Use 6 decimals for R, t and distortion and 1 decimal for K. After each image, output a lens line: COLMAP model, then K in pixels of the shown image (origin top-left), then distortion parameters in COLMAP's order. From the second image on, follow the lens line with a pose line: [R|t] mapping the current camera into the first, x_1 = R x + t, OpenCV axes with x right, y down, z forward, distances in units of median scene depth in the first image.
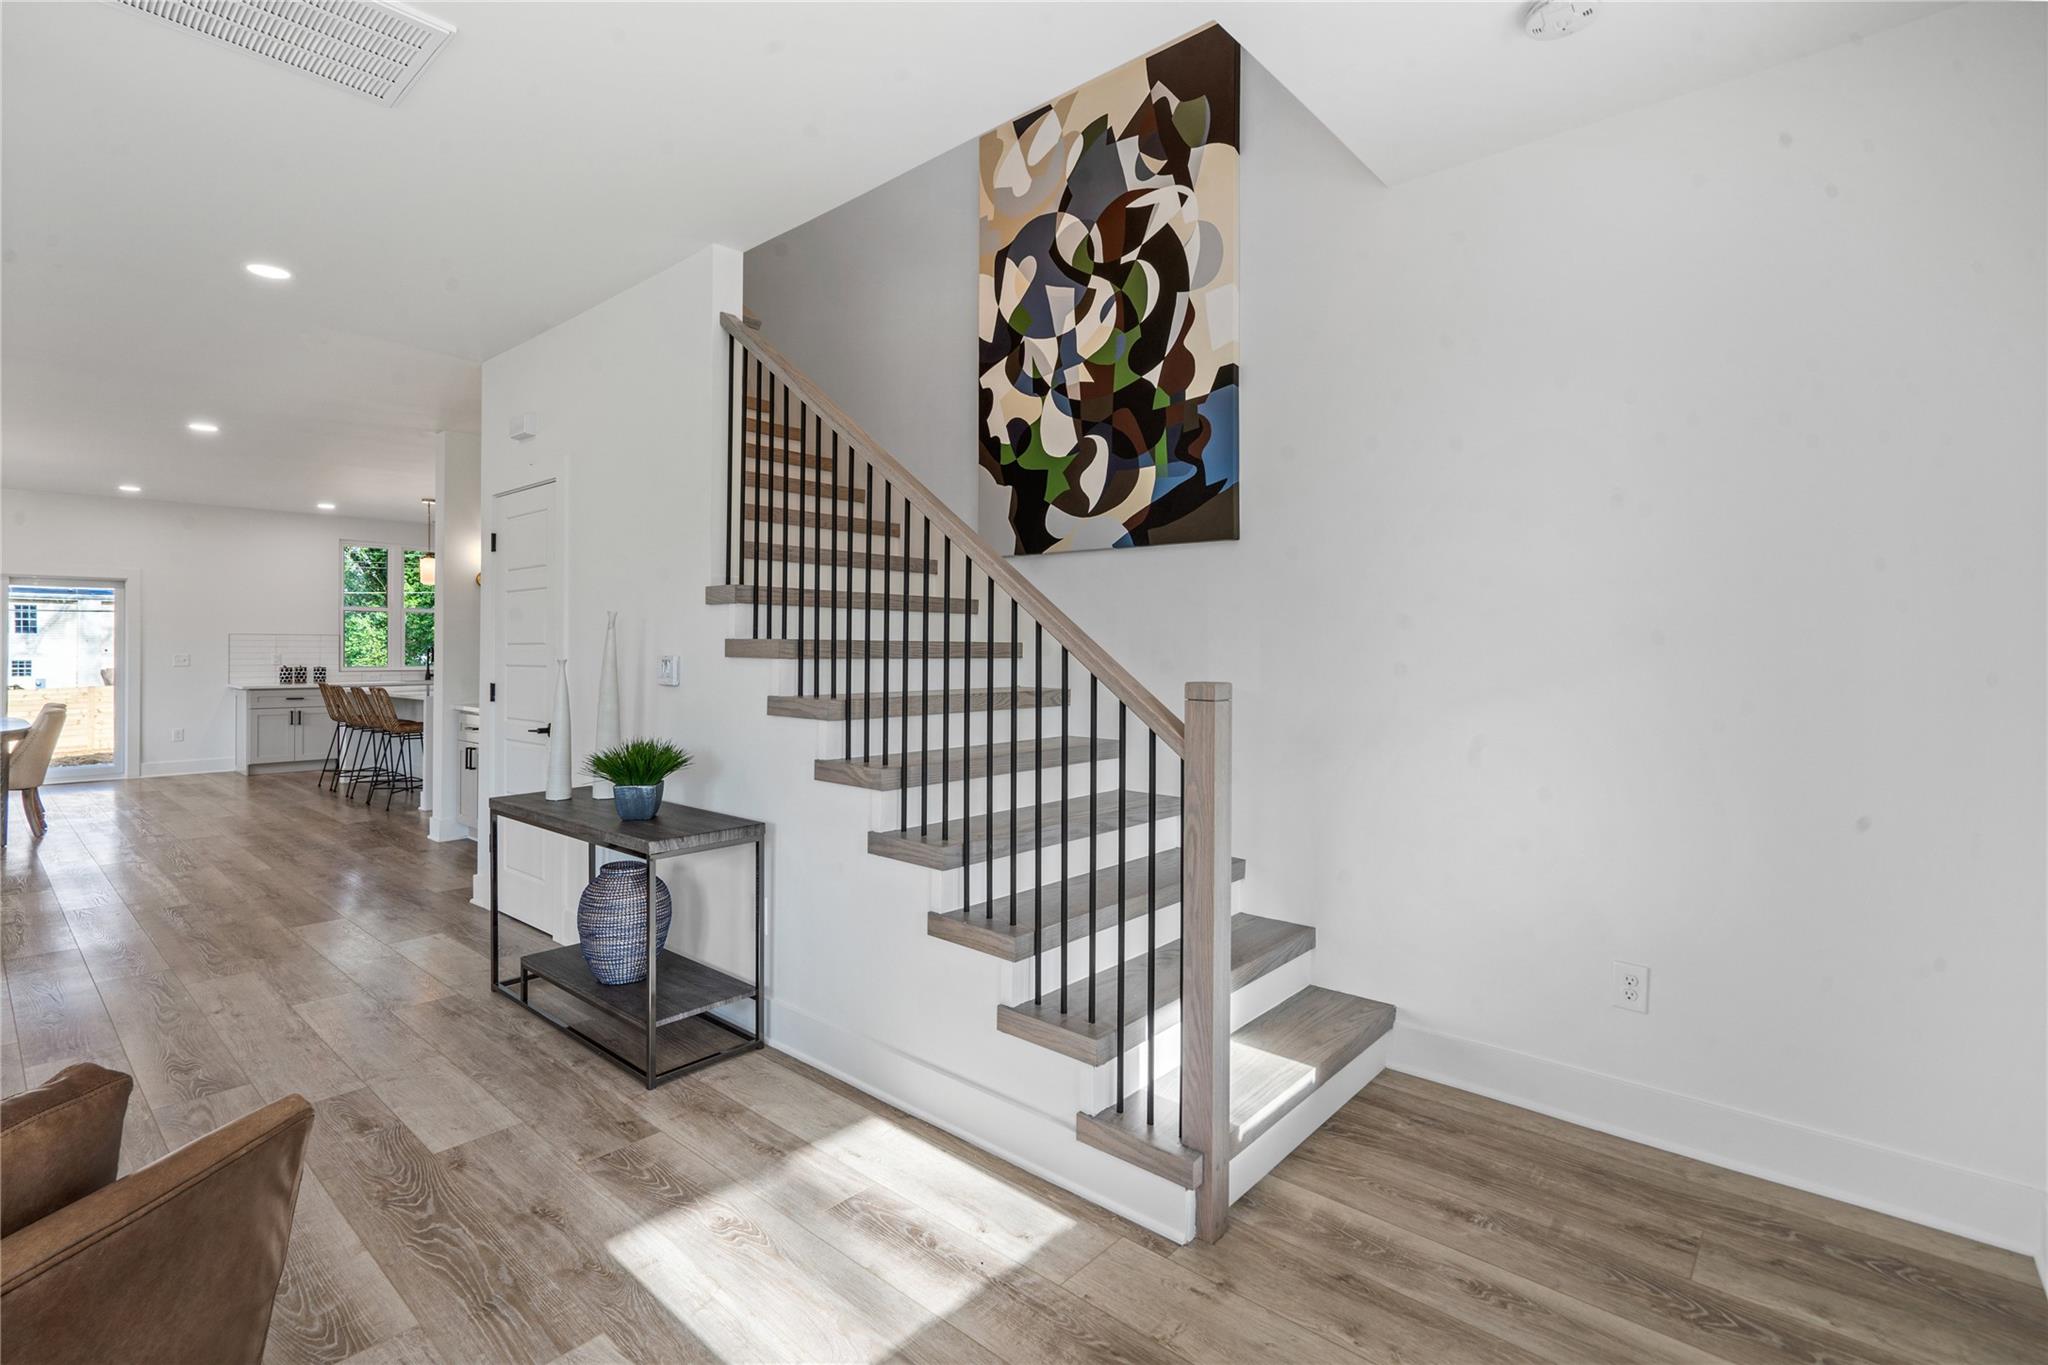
lens RADIAL K [[965.6, 0, 976.1], [0, 965.6, 633.9], [0, 0, 1]] dist [-0.004923, 0.001177]
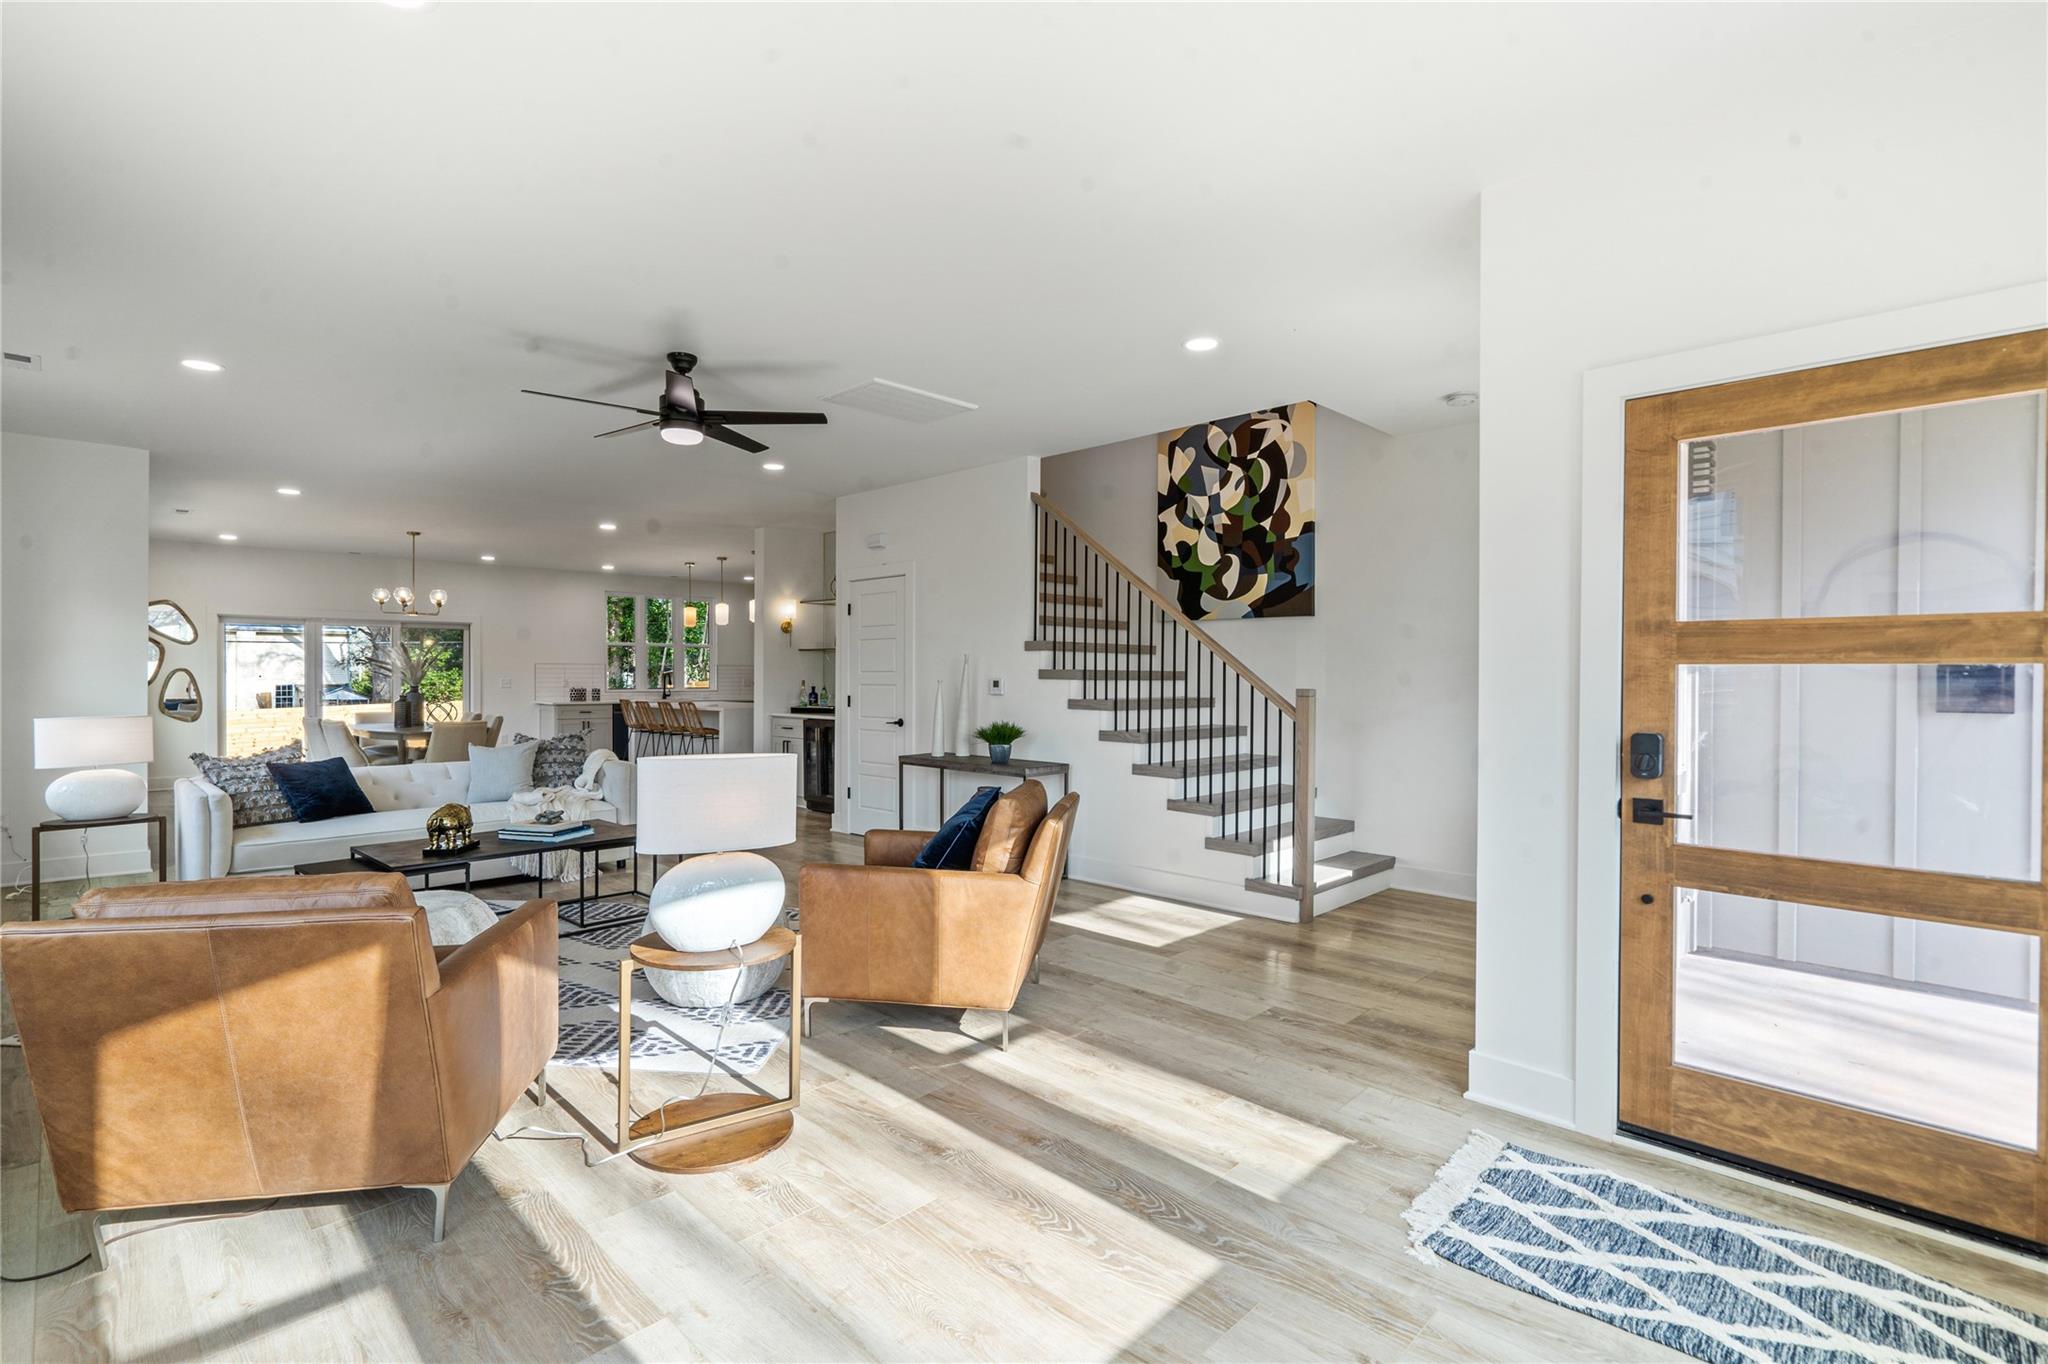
lens RADIAL K [[965.6, 0, 976.5], [0, 965.6, 687.5], [0, 0, 1]] dist [-0.004923, 0.001177]
pose [[0.999056, -0.002418, -0.043372, -0.283385], [0.003766, 0.999512, 0.031023, -0.017816], [0.043276, -0.031157, 0.998577, -0.845901]]
